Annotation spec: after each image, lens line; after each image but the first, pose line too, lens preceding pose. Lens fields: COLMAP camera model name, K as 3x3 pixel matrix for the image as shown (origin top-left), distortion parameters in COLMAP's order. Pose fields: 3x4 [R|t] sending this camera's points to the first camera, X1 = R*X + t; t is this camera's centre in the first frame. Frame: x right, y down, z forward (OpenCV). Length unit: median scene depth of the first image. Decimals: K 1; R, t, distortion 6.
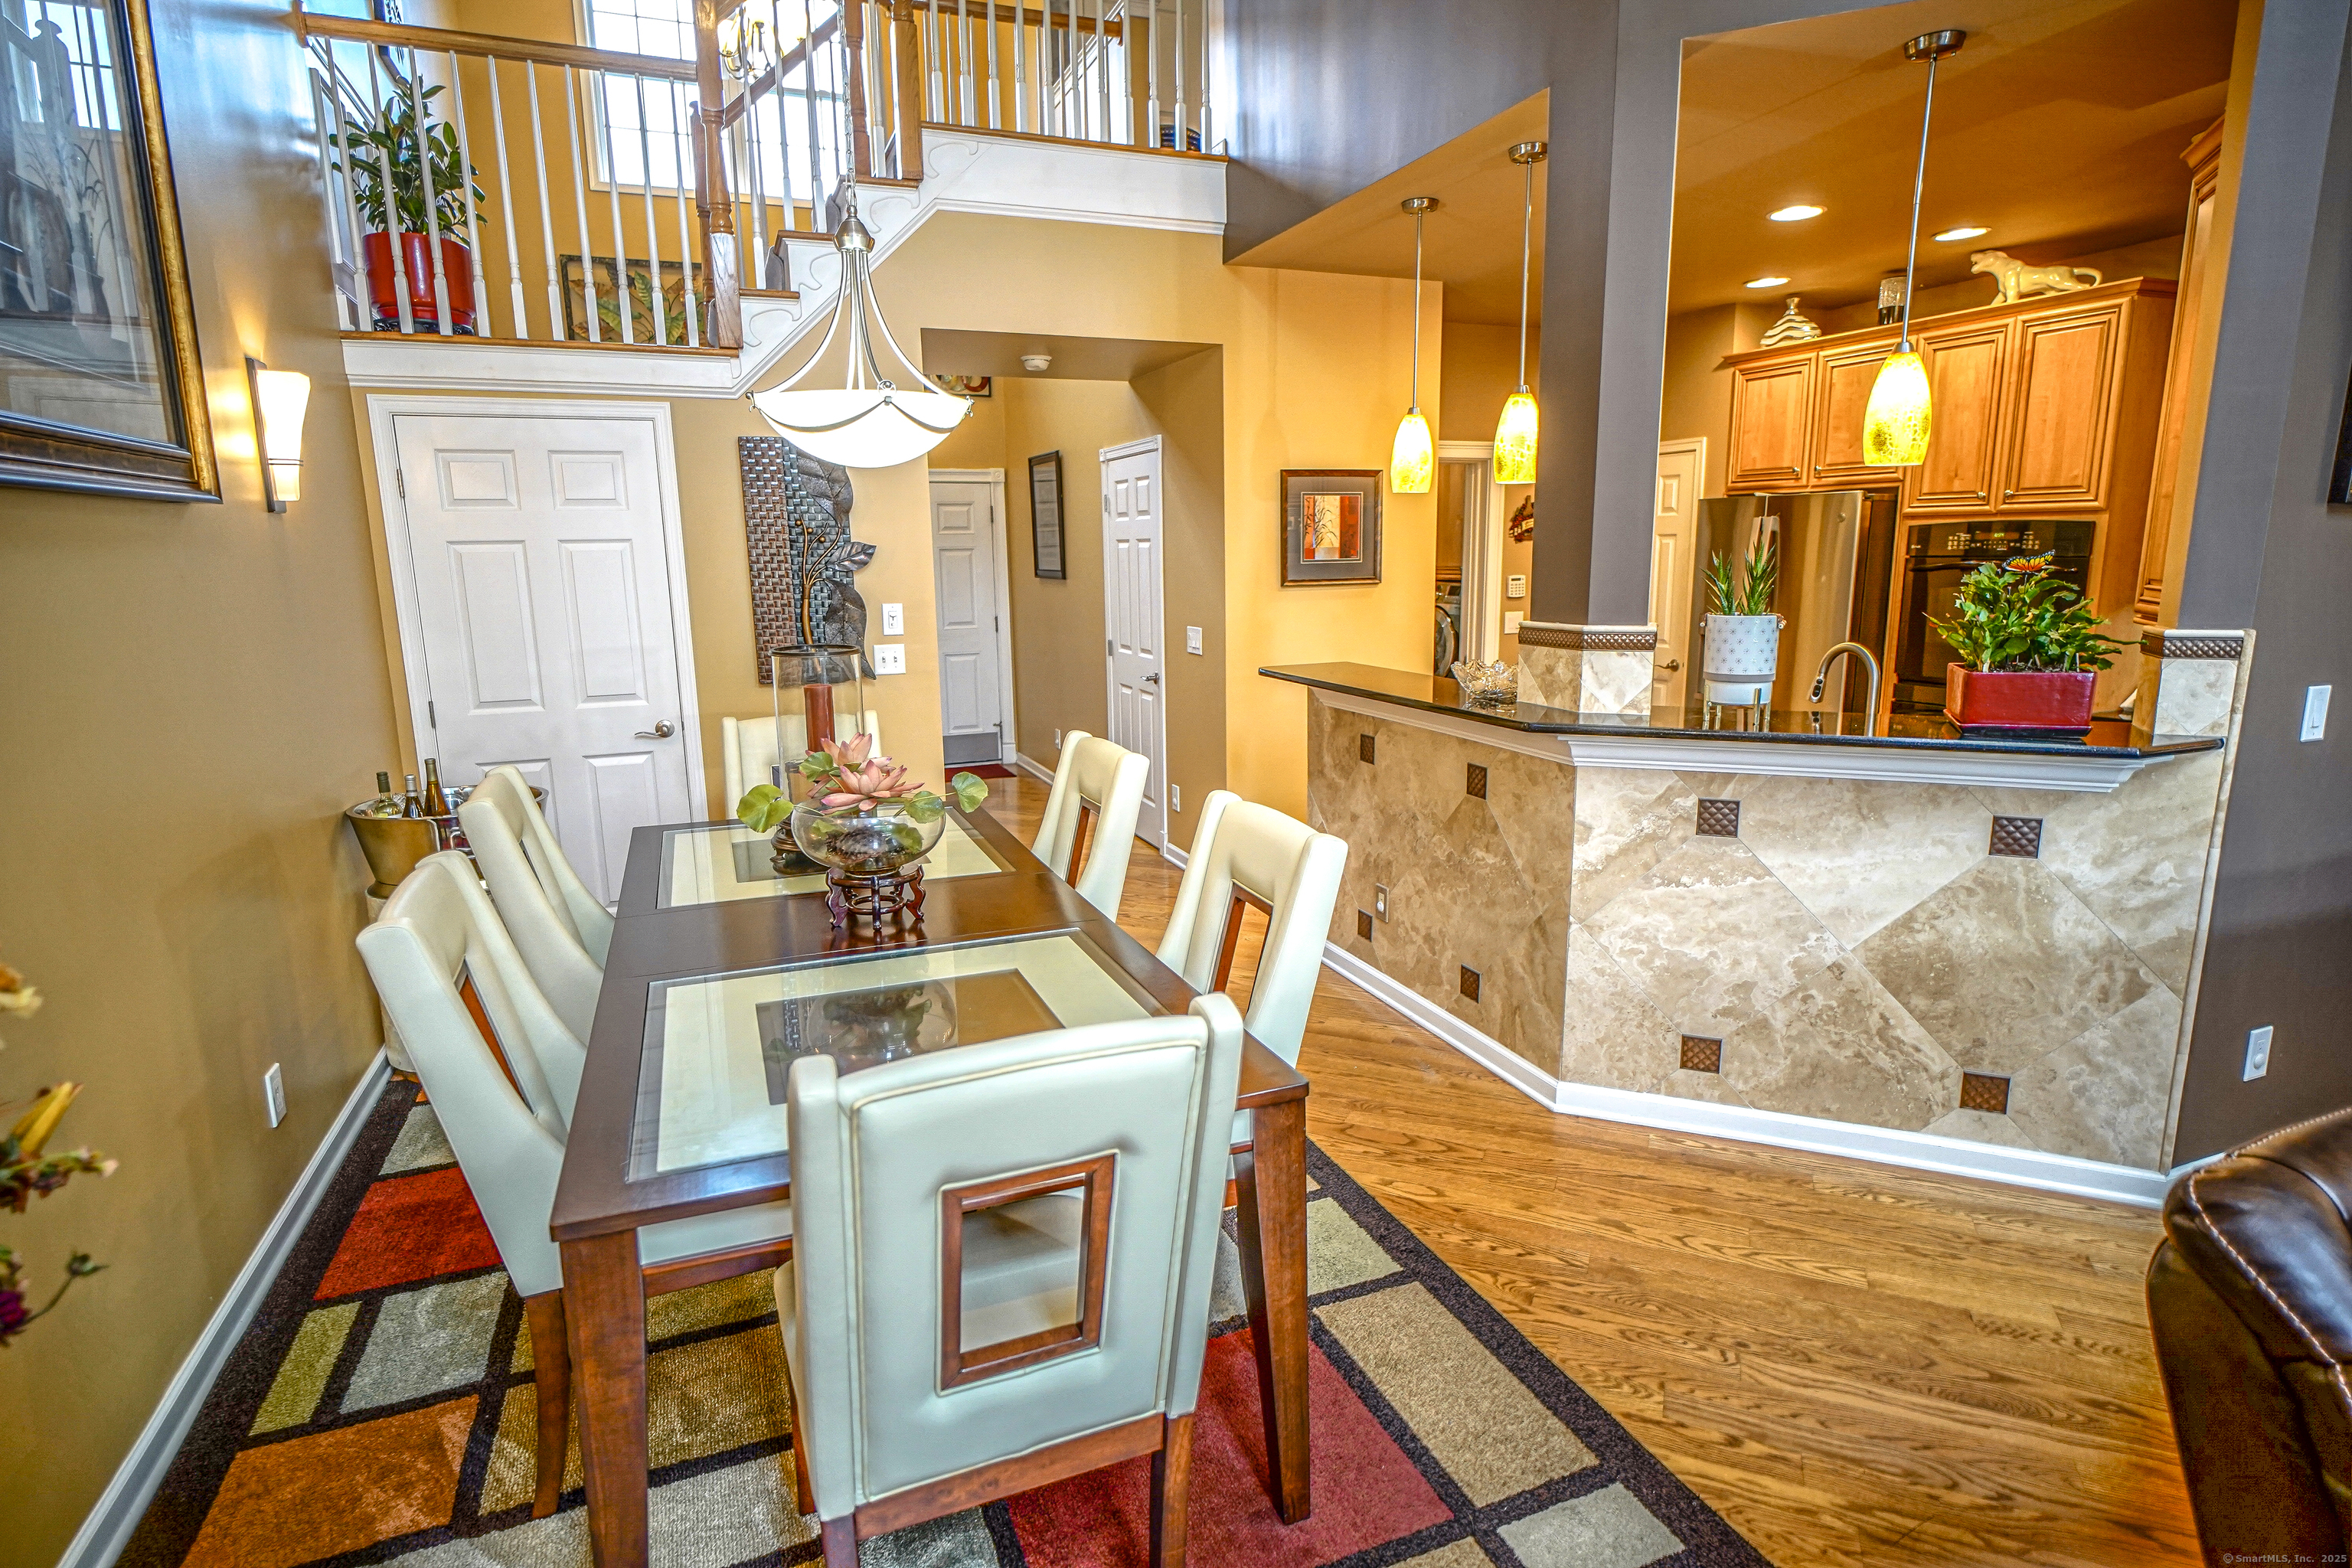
lens RADIAL K [[1206.2, 0, 1173.7], [0, 1206.2, 783.2], [0, 0, 1]] dist [-0.005080, 0.001235]
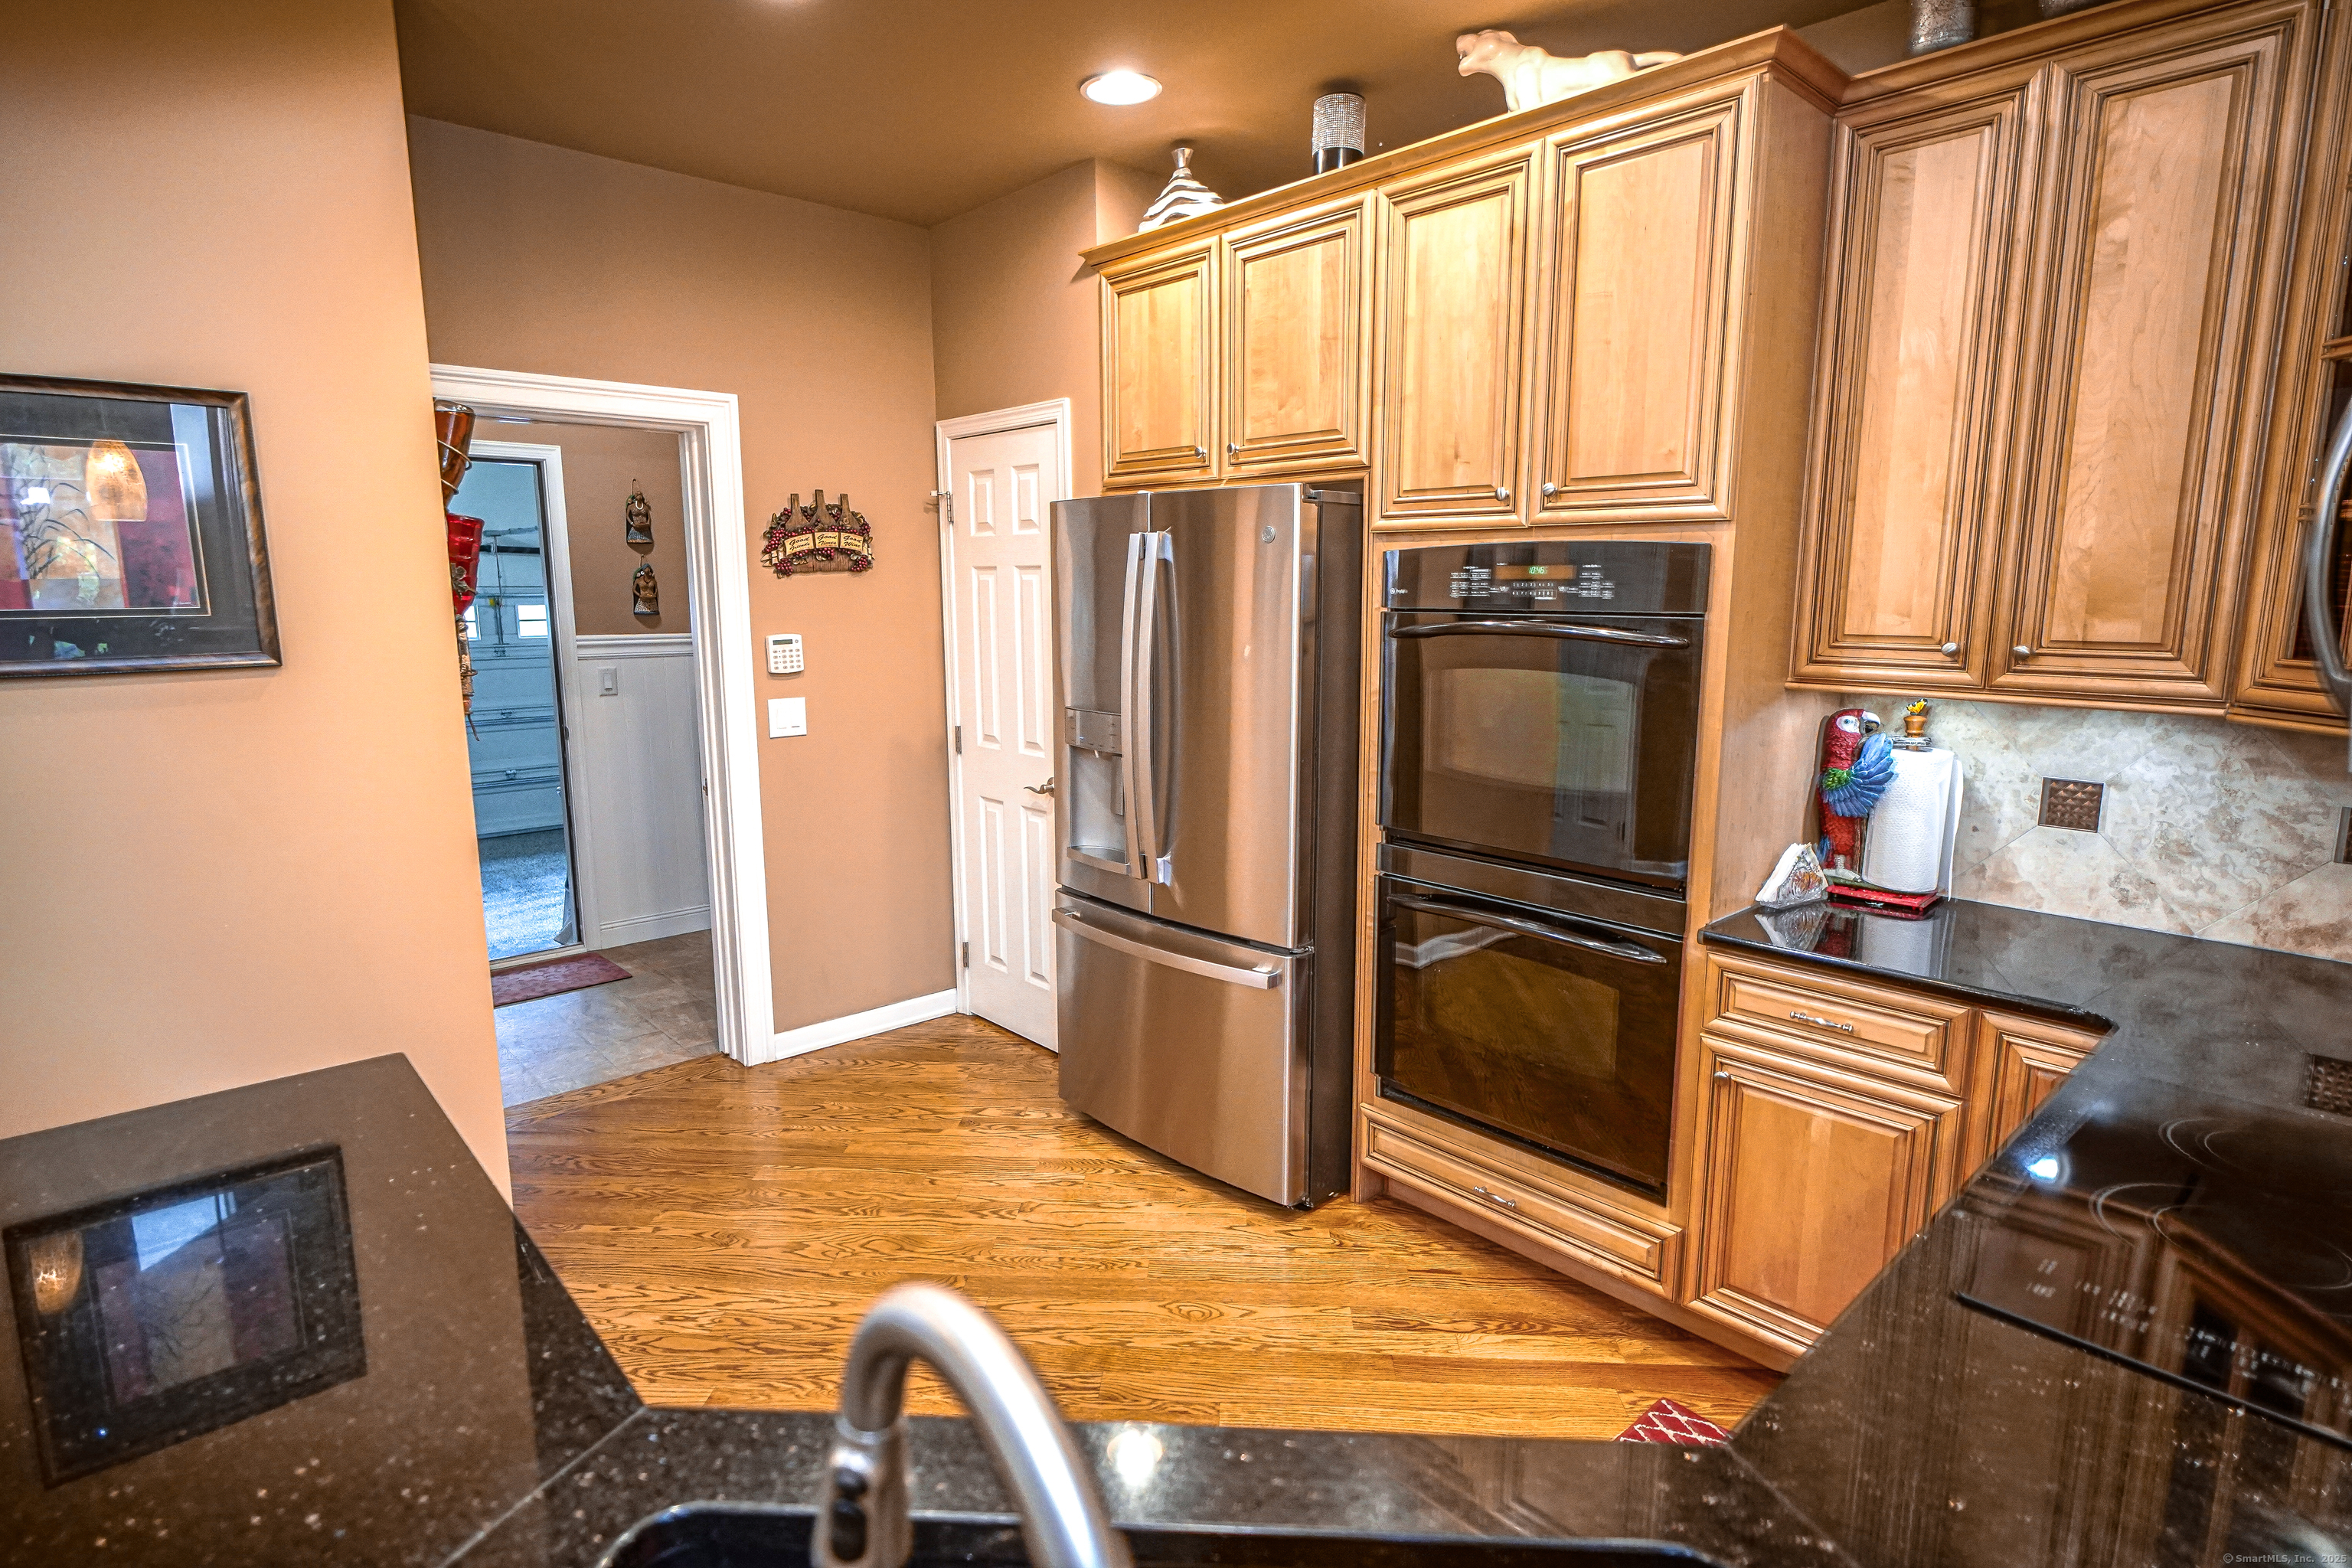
lens RADIAL K [[1206.2, 0, 1179.2], [0, 1206.2, 783.3], [0, 0, 1]] dist [-0.005080, 0.001235]
pose [[0.934793, -0.046653, 0.352117, 0.356219], [0.057012, 0.998191, -0.019099, -0.114155], [-0.350589, 0.037928, 0.935761, 0.573310]]
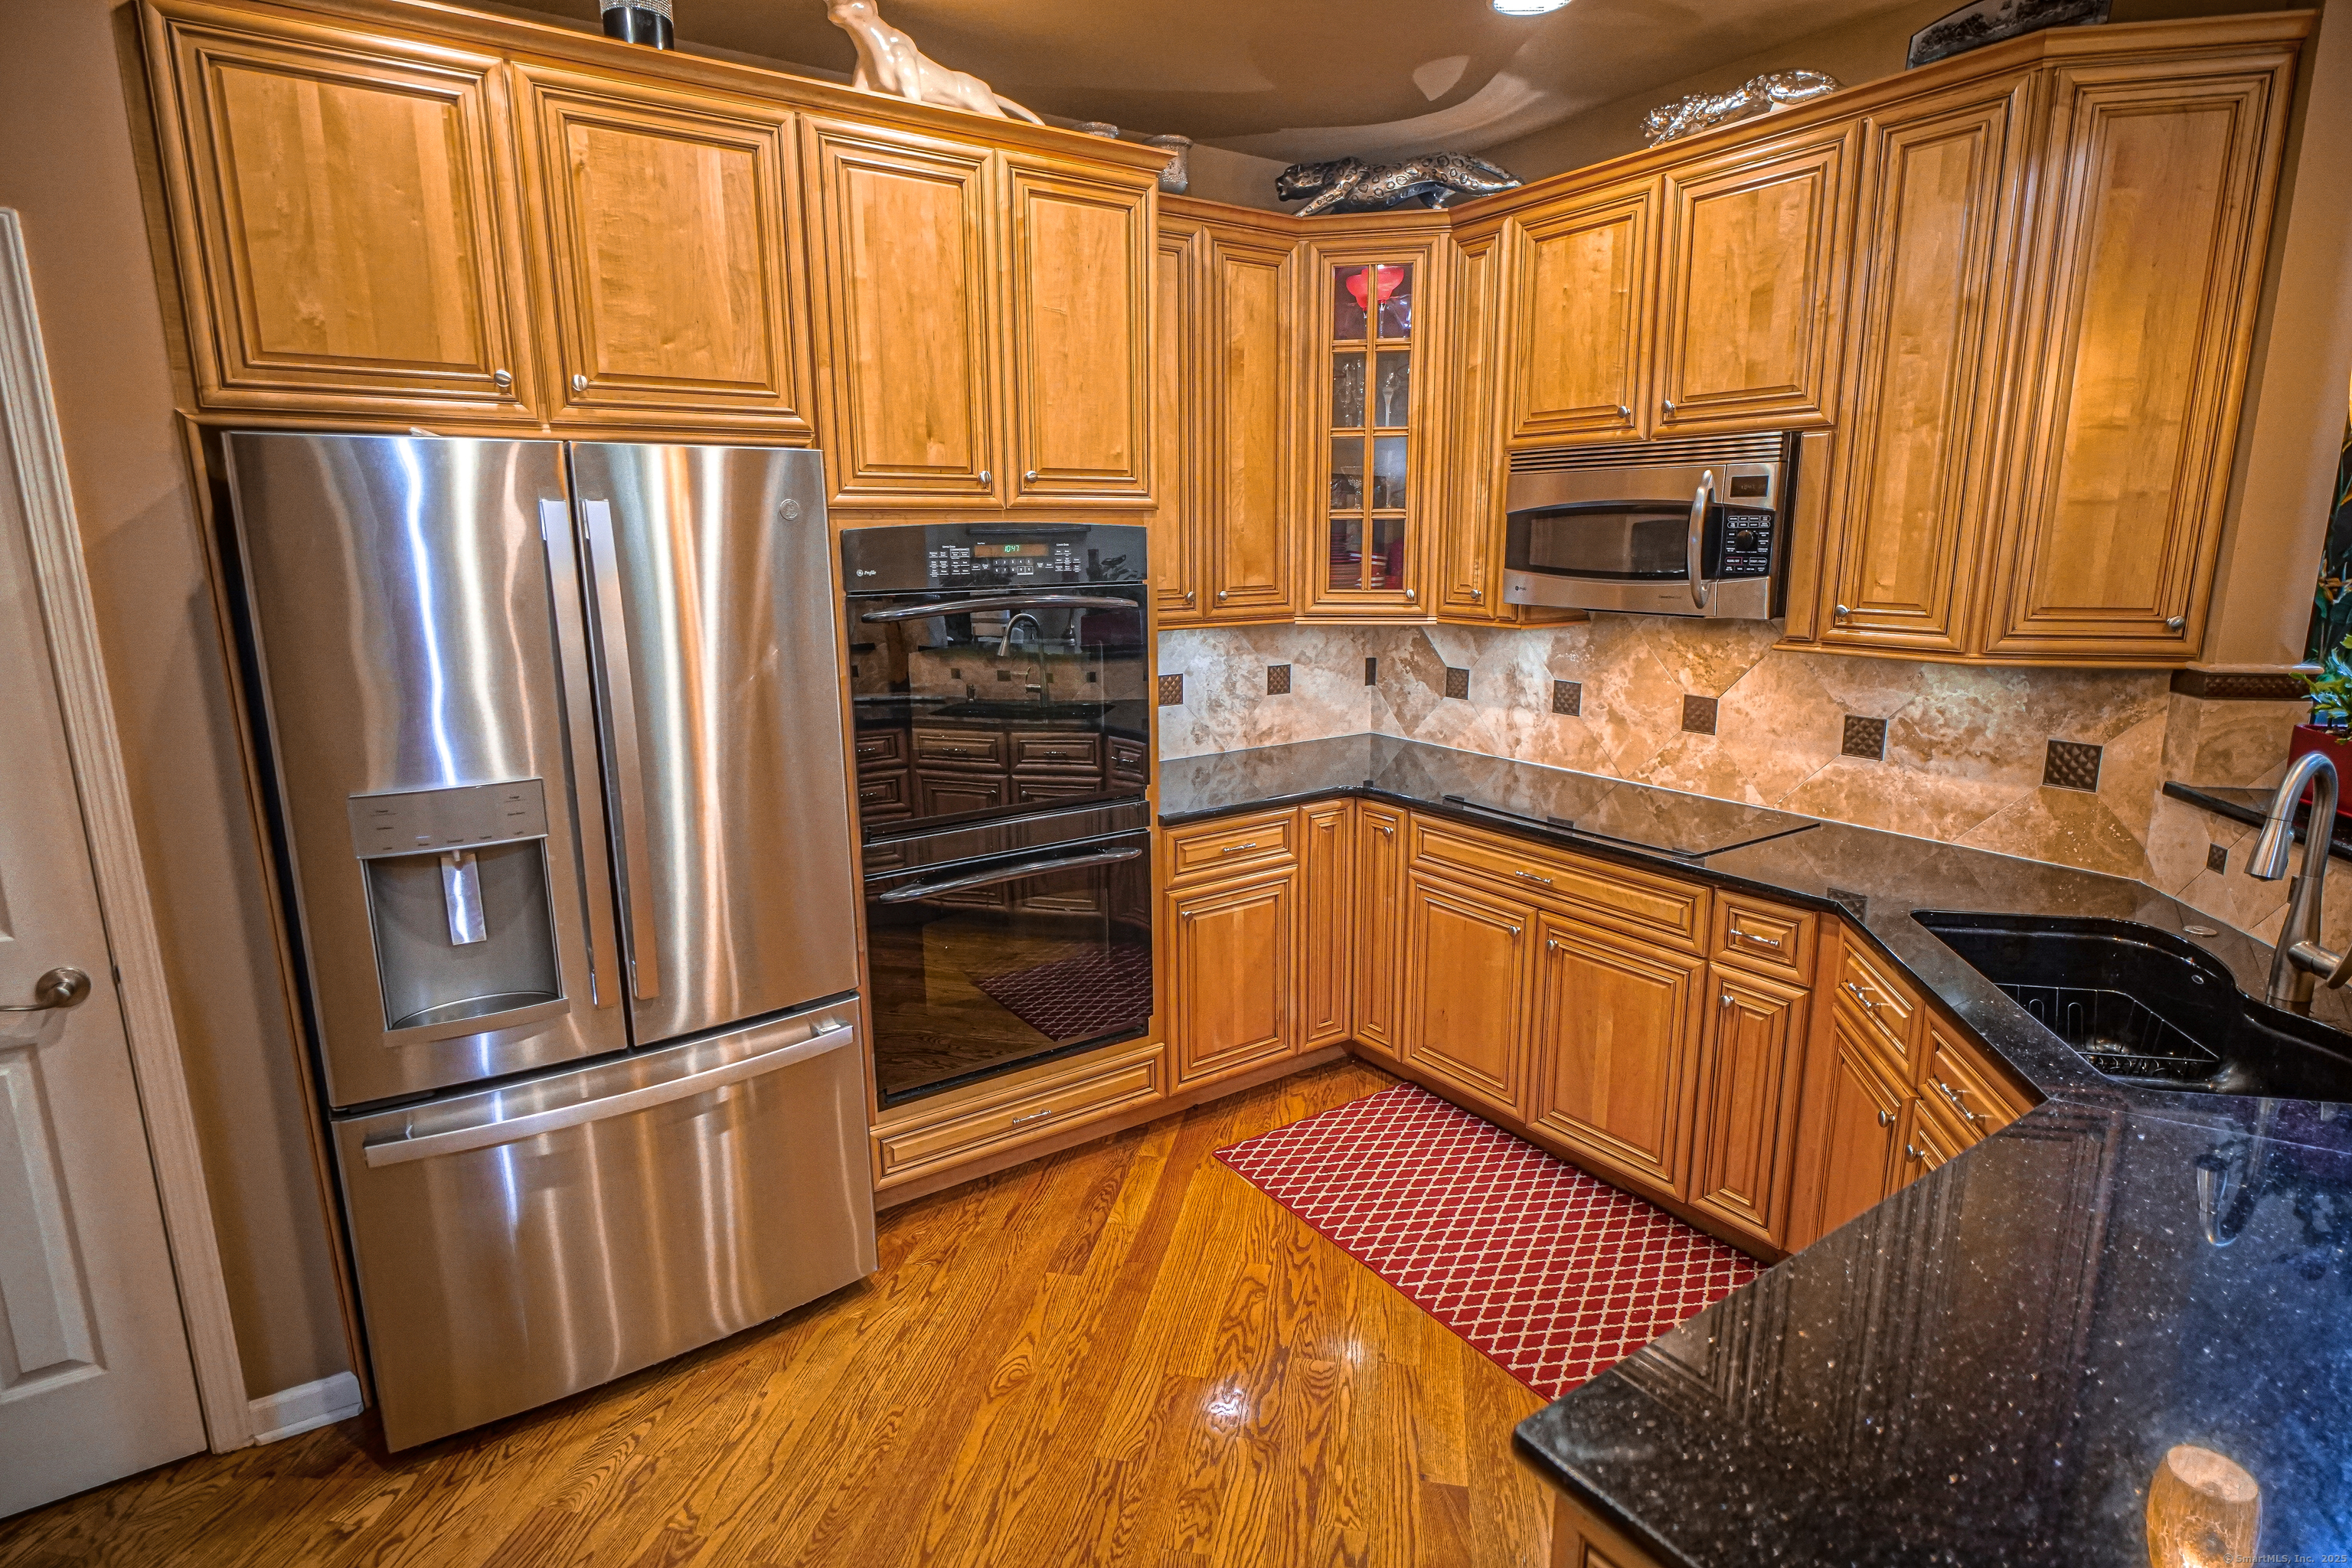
lens RADIAL K [[1206.2, 0, 1184.6], [0, 1206.2, 776.6], [0, 0, 1]] dist [-0.005080, 0.001235]
pose [[-0.221463, -0.183424, 0.957763, 0.104078], [0.195629, 0.953828, 0.227906, -0.216871], [-0.955345, 0.237839, -0.175355, 1.043534]]
